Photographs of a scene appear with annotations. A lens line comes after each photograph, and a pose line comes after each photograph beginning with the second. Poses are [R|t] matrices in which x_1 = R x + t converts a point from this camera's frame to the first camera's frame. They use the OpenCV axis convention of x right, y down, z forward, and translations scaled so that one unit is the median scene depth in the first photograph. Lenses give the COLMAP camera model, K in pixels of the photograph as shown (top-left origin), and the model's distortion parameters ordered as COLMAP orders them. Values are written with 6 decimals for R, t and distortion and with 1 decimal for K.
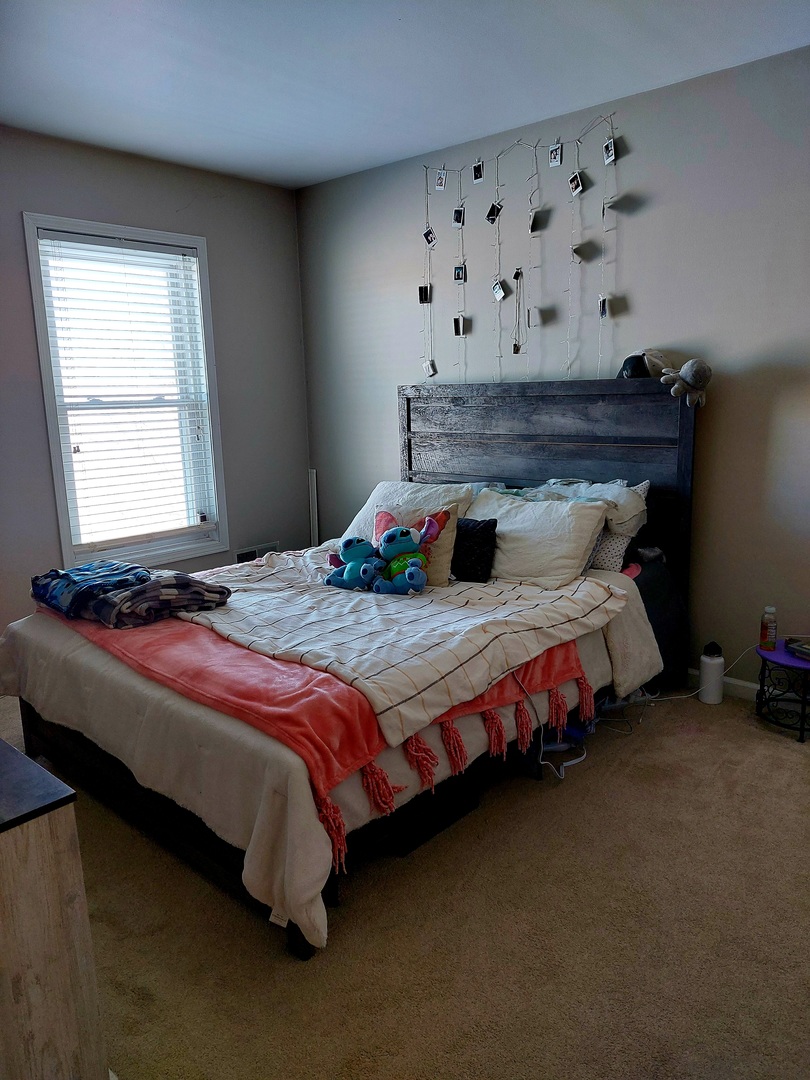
lens RADIAL K [[767.4, 0, 414.6], [0, 767.4, 546.6], [0, 0, 1]] dist [0.101511, -0.138682]
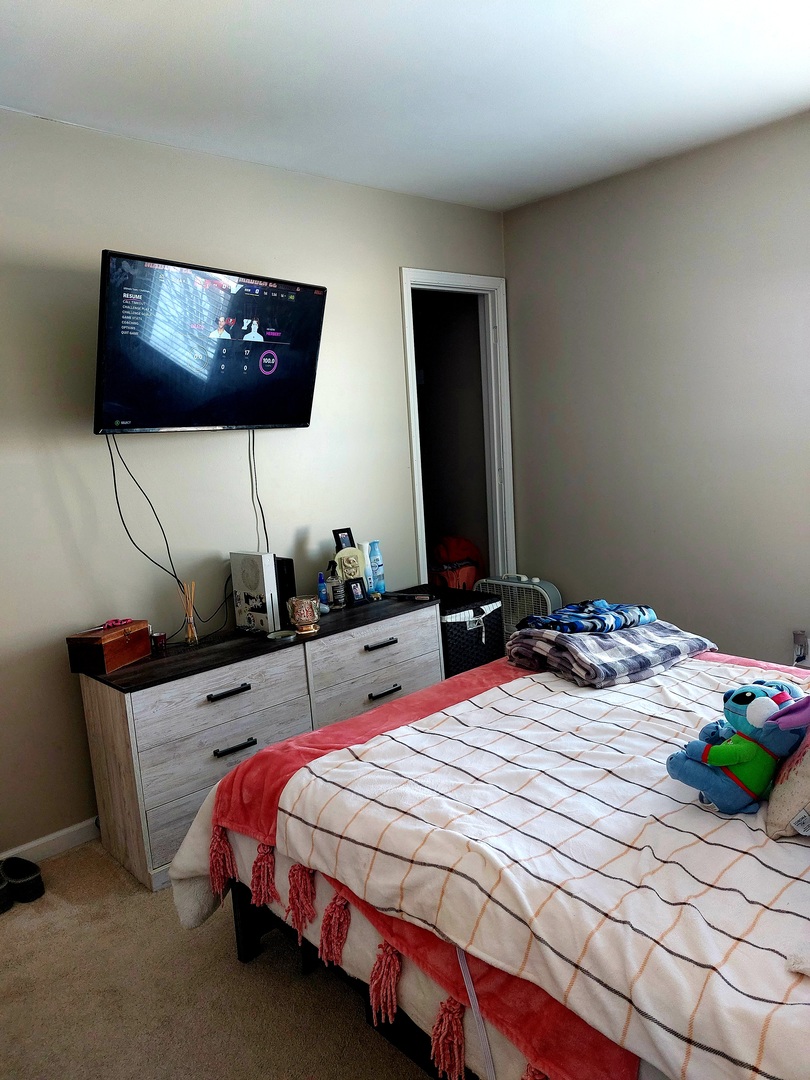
lens RADIAL K [[767.4, 0, 414.6], [0, 767.4, 546.6], [0, 0, 1]] dist [0.101511, -0.138682]
pose [[-0.082467, 0.193134, -0.977701, 0.617352], [-0.143328, 0.968545, 0.203415, -0.237557], [0.986233, 0.156907, -0.052191, 0.884415]]
